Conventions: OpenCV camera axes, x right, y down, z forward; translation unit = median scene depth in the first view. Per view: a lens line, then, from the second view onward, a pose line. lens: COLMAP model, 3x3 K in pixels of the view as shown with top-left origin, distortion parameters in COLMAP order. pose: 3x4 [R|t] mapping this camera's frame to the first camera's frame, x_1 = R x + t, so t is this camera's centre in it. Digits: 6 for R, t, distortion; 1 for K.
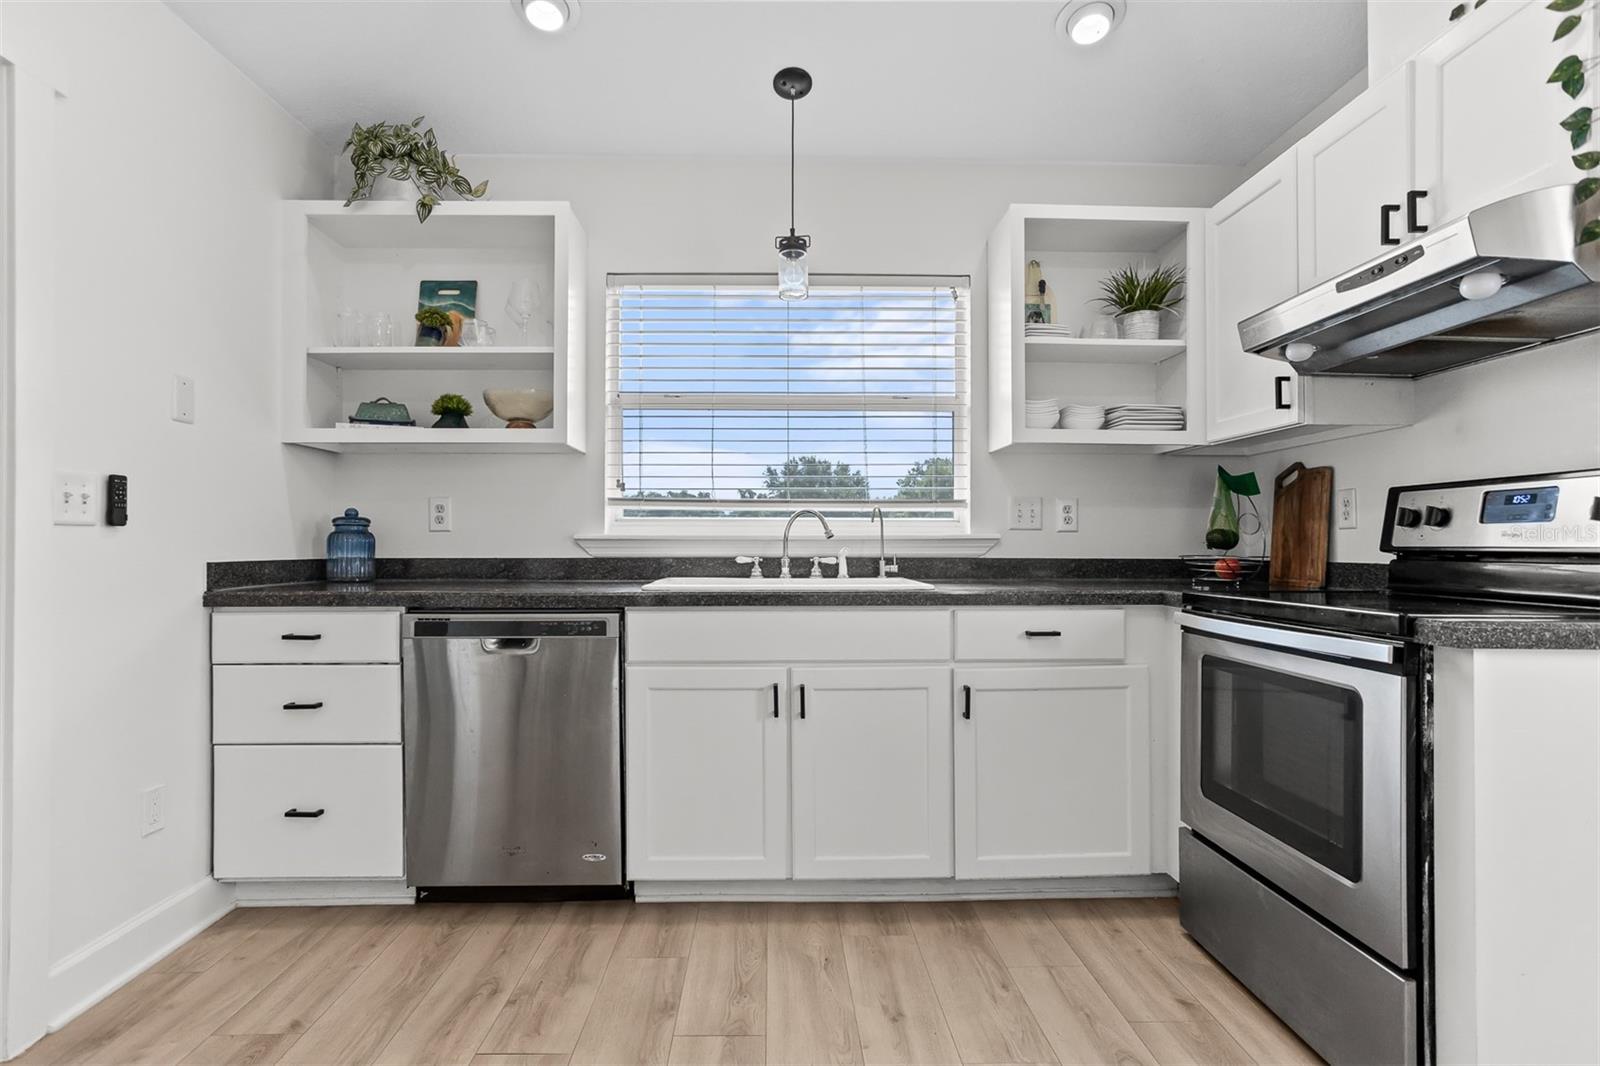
lens RADIAL K [[791.9, 0, 775.6], [0, 791.9, 537.4], [0, 0, 1]] dist [-0.041851, 0.034869]
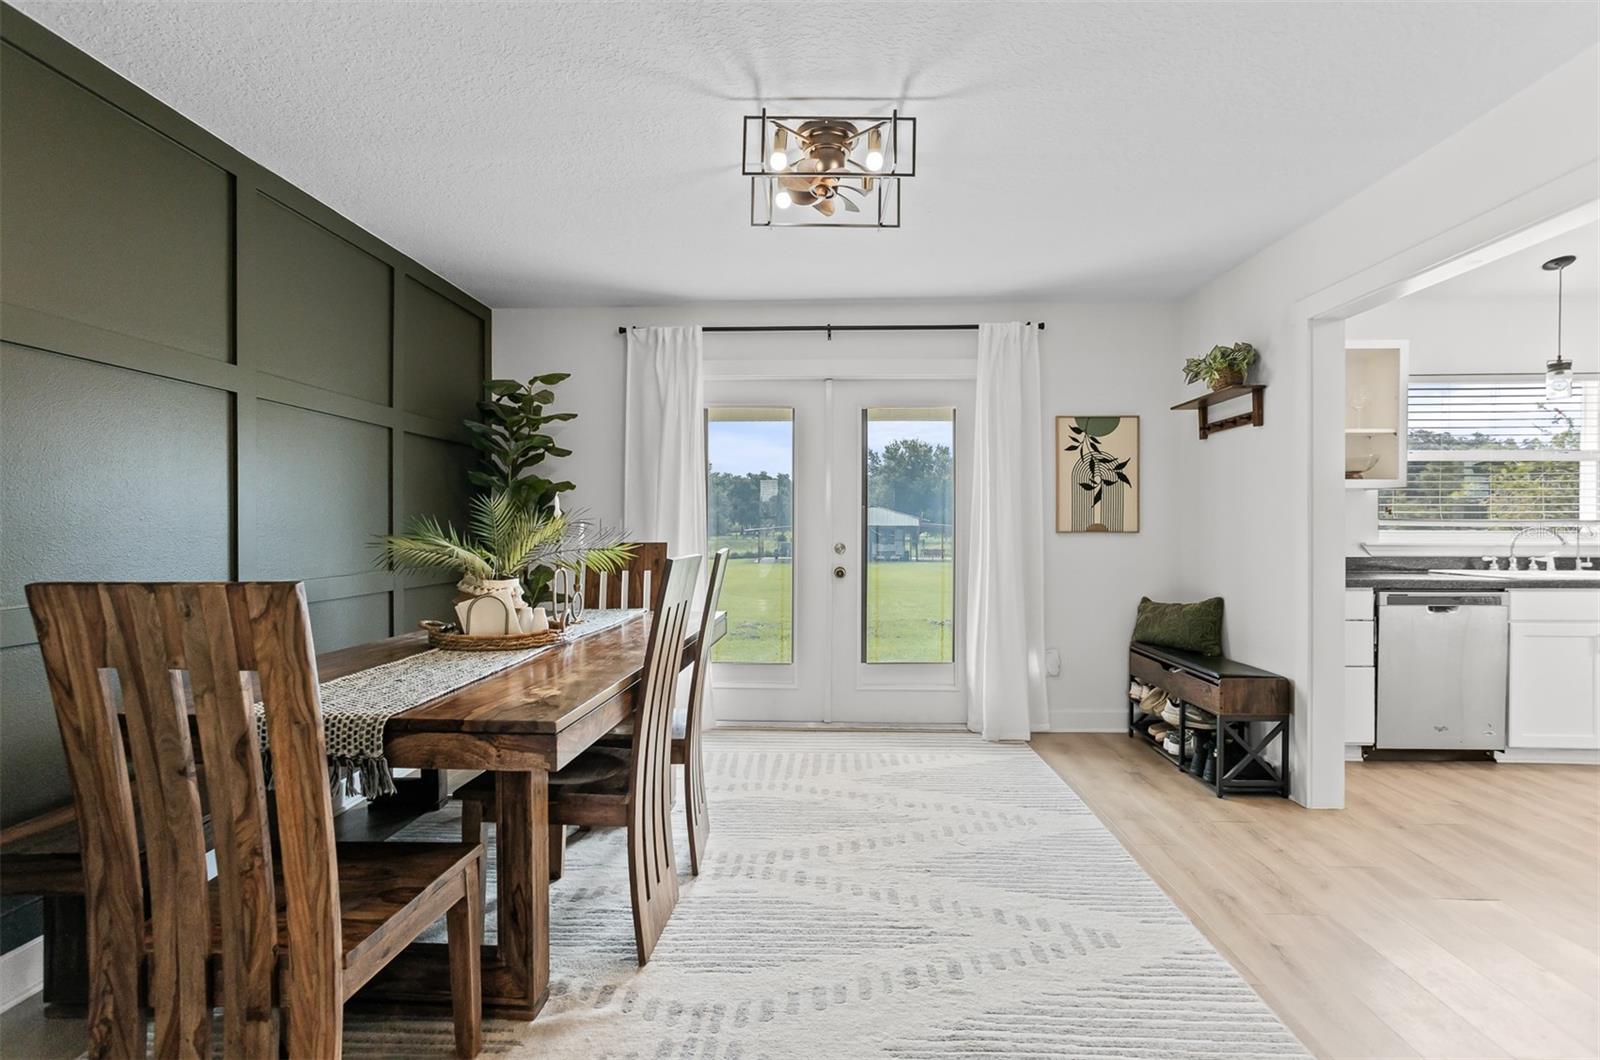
lens RADIAL K [[813.8, 0, 807.7], [0, 813.8, 523.8], [0, 0, 1]] dist [-0.040033, 0.030564]
pose [[0.998978, -0.002009, -0.045157, -1.454832], [0.002198, 0.999989, 0.004124, -0.056510], [0.045148, -0.004219, 0.998971, -0.731487]]
